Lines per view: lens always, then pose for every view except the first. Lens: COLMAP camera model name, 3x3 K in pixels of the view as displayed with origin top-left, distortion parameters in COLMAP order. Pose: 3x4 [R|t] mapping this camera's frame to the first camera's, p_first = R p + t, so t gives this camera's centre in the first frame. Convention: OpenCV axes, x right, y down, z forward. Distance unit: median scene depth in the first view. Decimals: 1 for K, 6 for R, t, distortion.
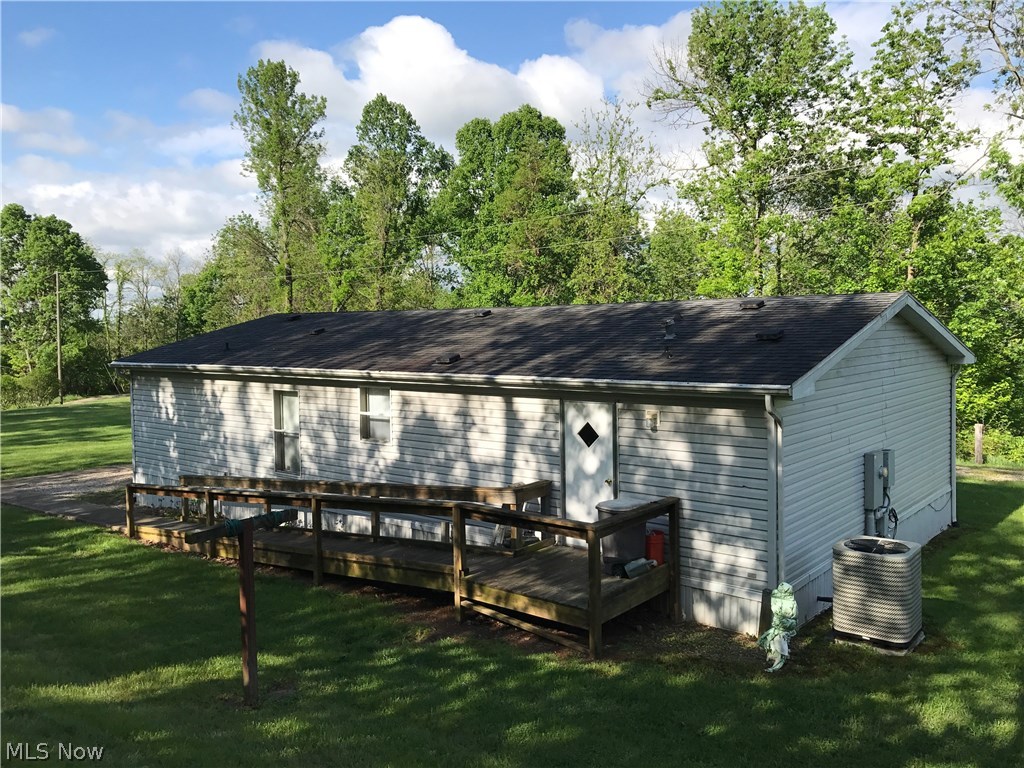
lens RADIAL K [[846.0, 0, 508.1], [0, 846.0, 378.2], [0, 0, 1]] dist [0.028988, -0.004201]
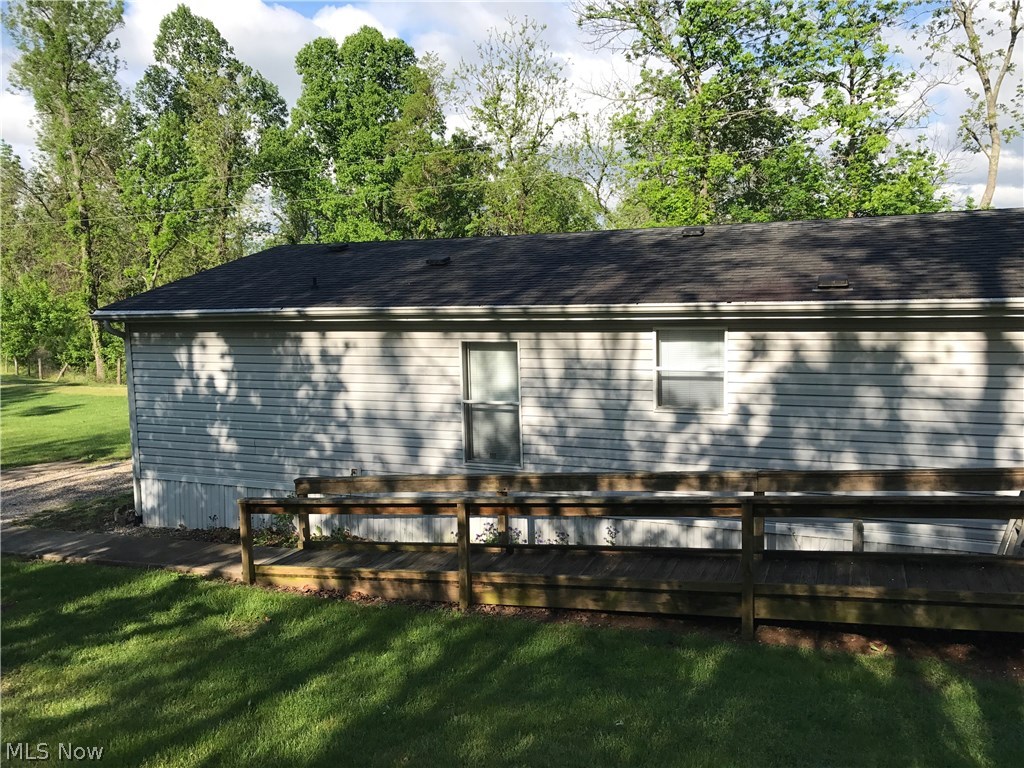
lens RADIAL K [[864.1, 0, 512.0], [0, 864.1, 384.0], [0, 0, 1]] dist [0.020358, -0.024303]
pose [[0.958391, -0.041469, 0.282430, -0.398974], [0.027993, 0.998276, 0.051584, 0.012326], [-0.284082, -0.041532, 0.957900, 0.311873]]
